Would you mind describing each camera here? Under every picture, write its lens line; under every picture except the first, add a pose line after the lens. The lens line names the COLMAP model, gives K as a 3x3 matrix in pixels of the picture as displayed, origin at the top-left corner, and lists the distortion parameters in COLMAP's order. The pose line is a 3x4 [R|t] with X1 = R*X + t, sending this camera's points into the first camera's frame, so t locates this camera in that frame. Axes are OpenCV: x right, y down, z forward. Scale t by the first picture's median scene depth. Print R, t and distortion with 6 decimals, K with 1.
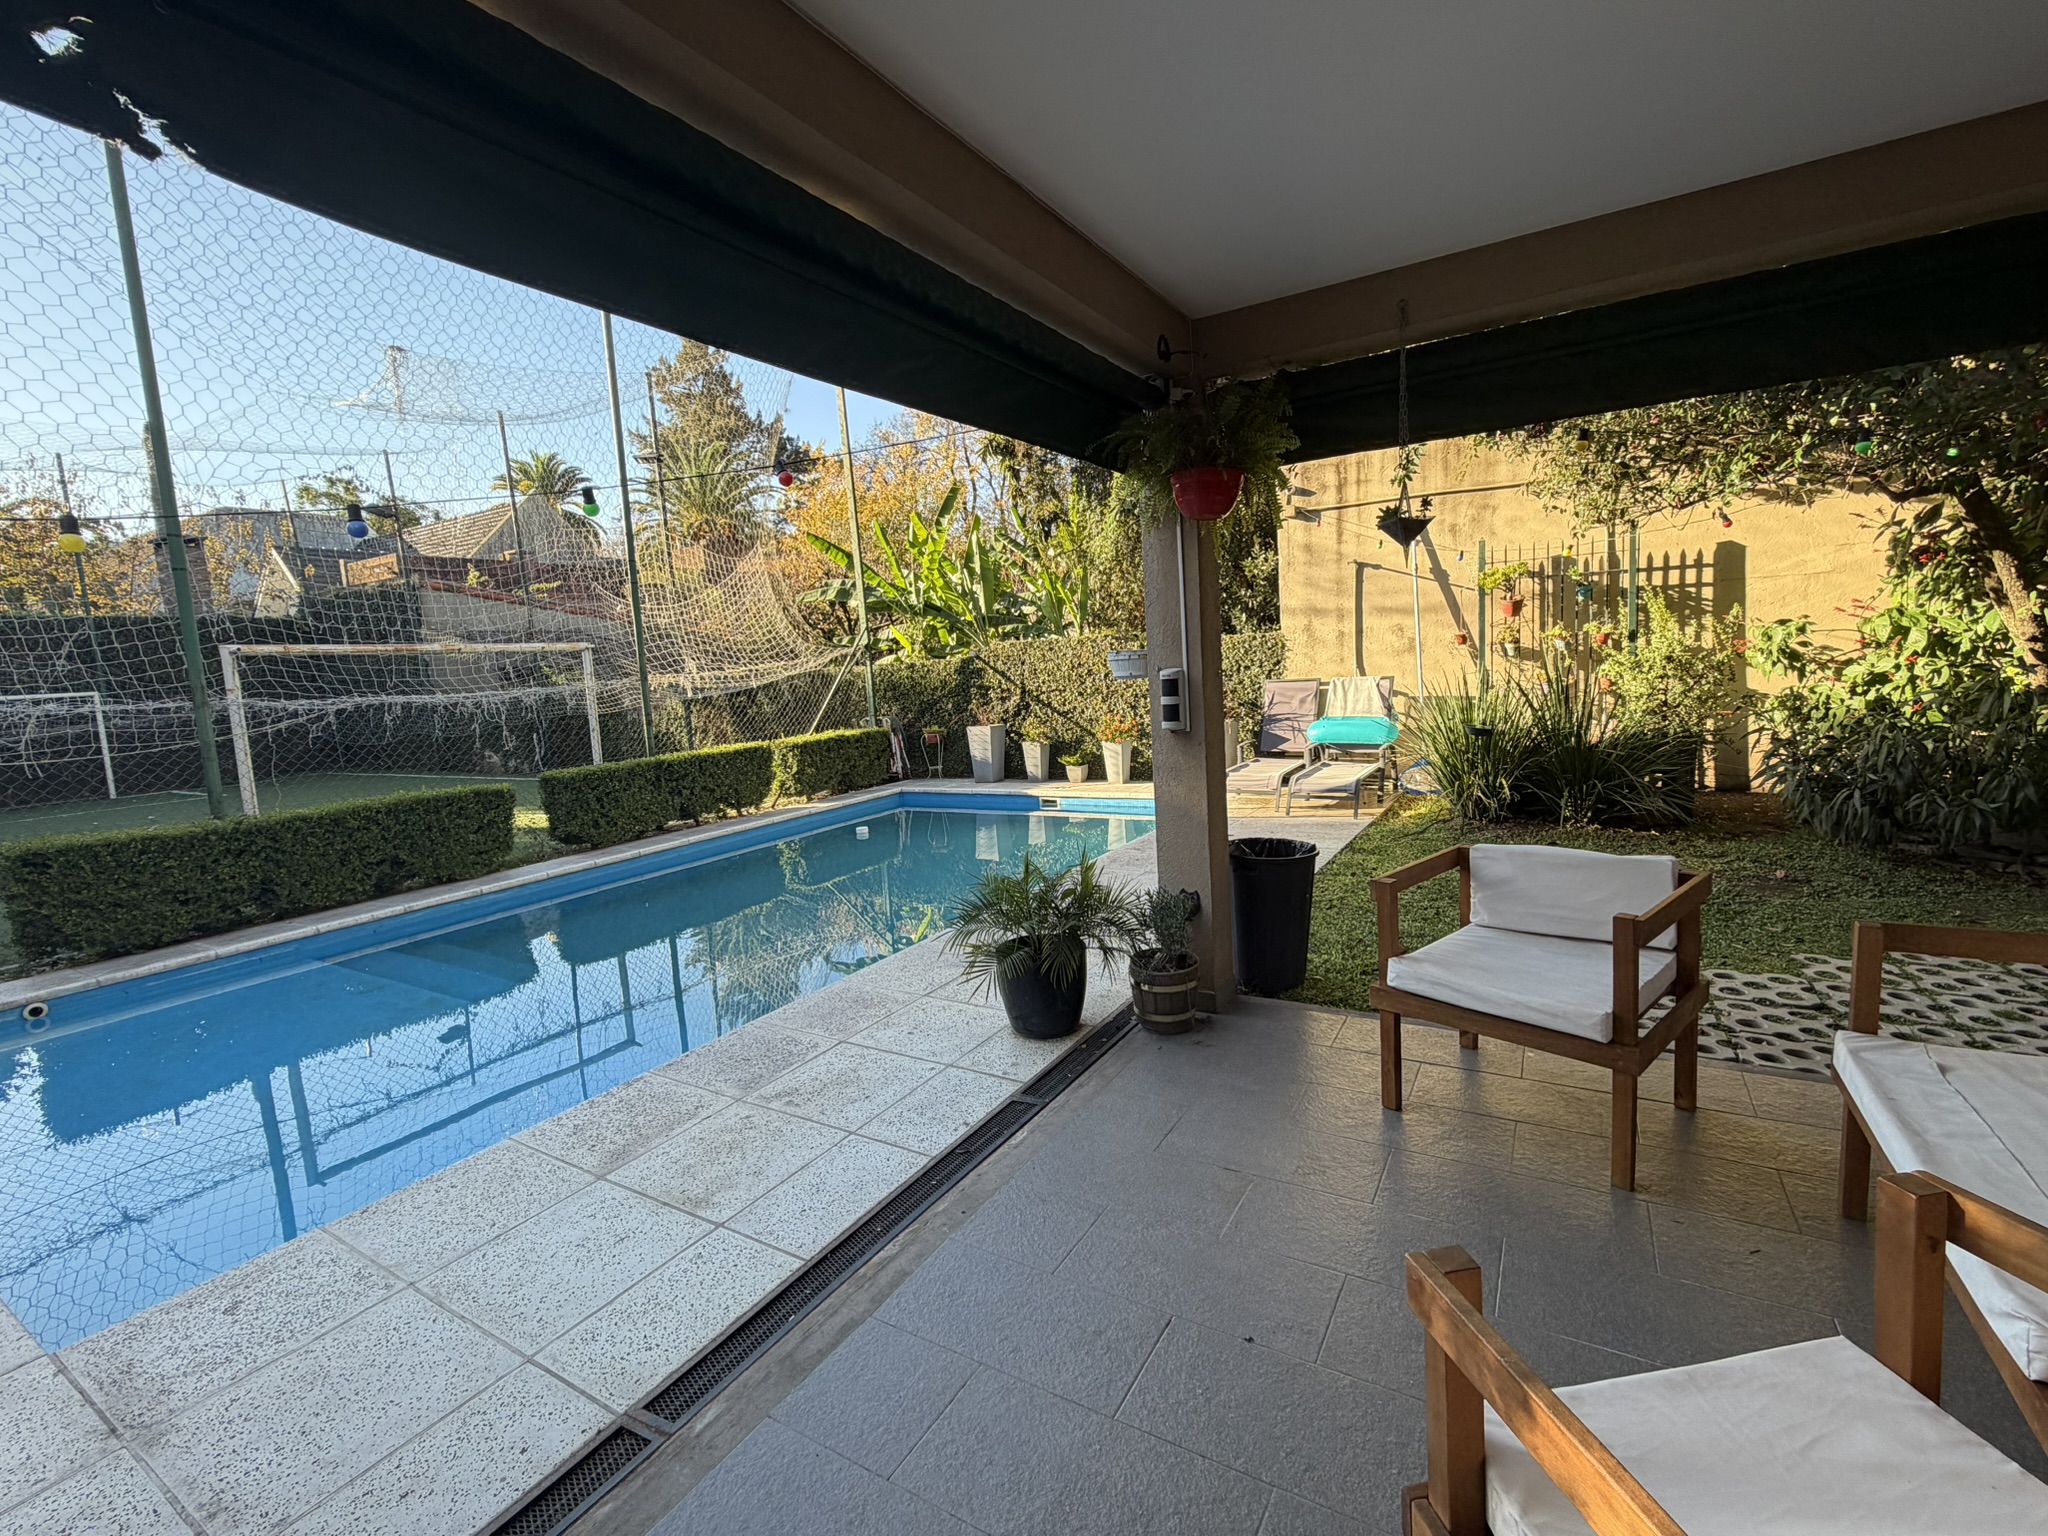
lens RADIAL K [[897.9, 0, 1040.6], [0, 897.9, 761.6], [0, 0, 1]] dist [0.000873, 0.000032]
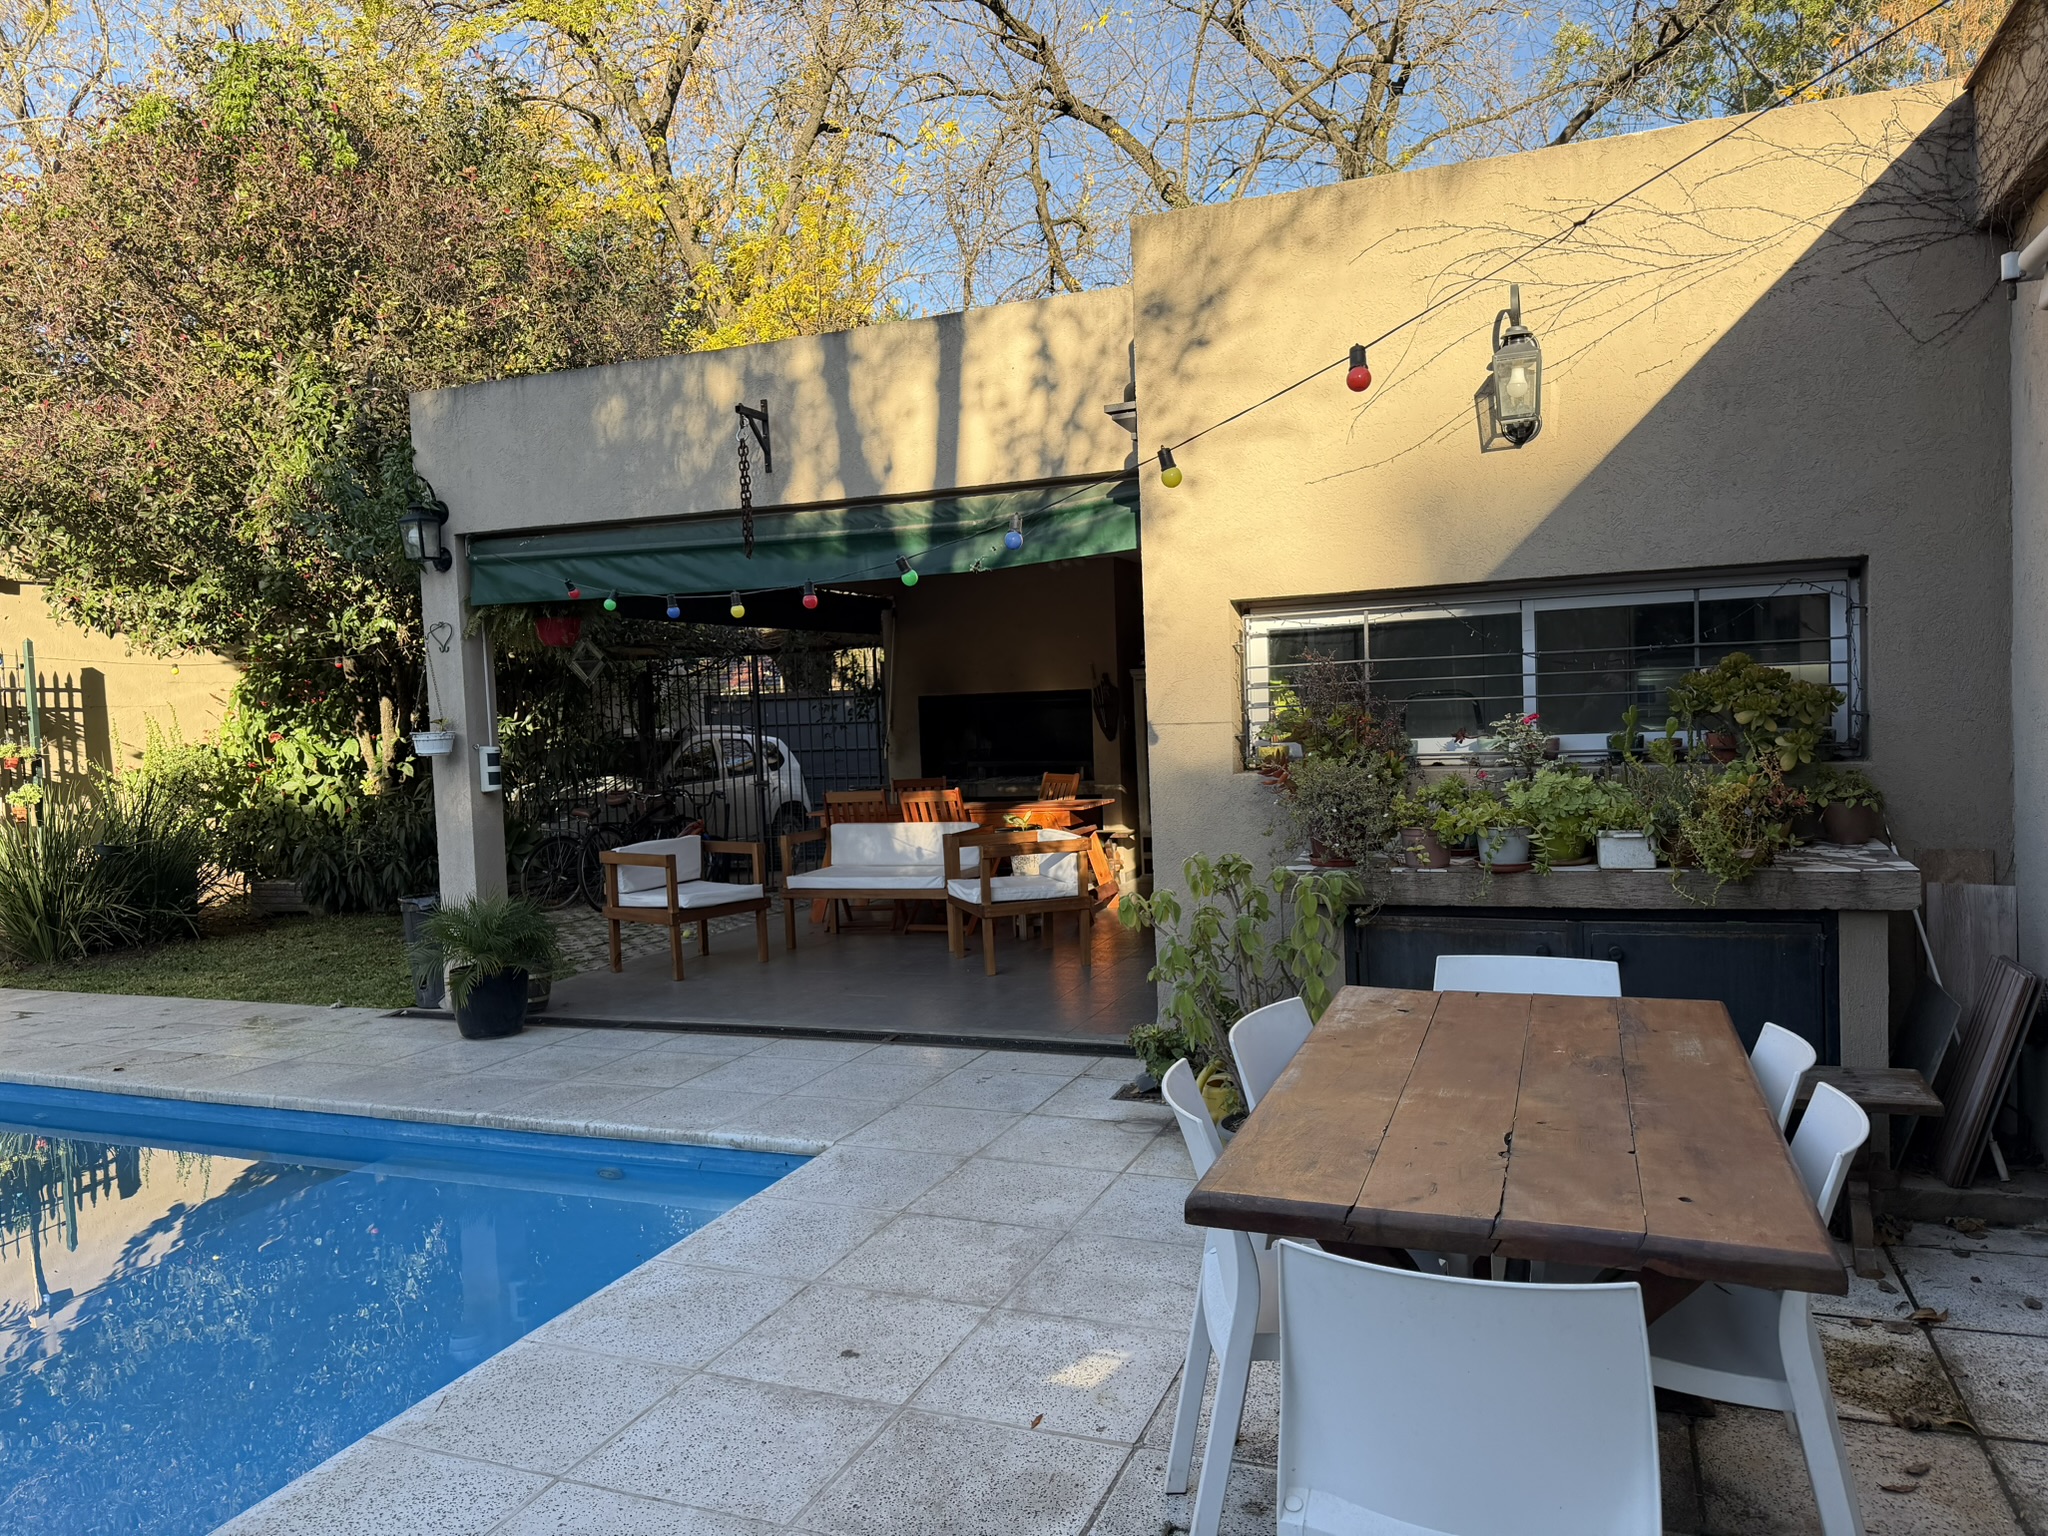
lens RADIAL K [[1438.1, 0, 1024.0], [0, 1438.1, 768.0], [0, 0, 1]] dist [0.119741, -0.154405]
pose [[-0.155312, 0.011753, 0.987796, -1.173276], [0.157927, 0.987364, 0.013083, 0.008747], [-0.975160, 0.158032, -0.155206, 0.298765]]
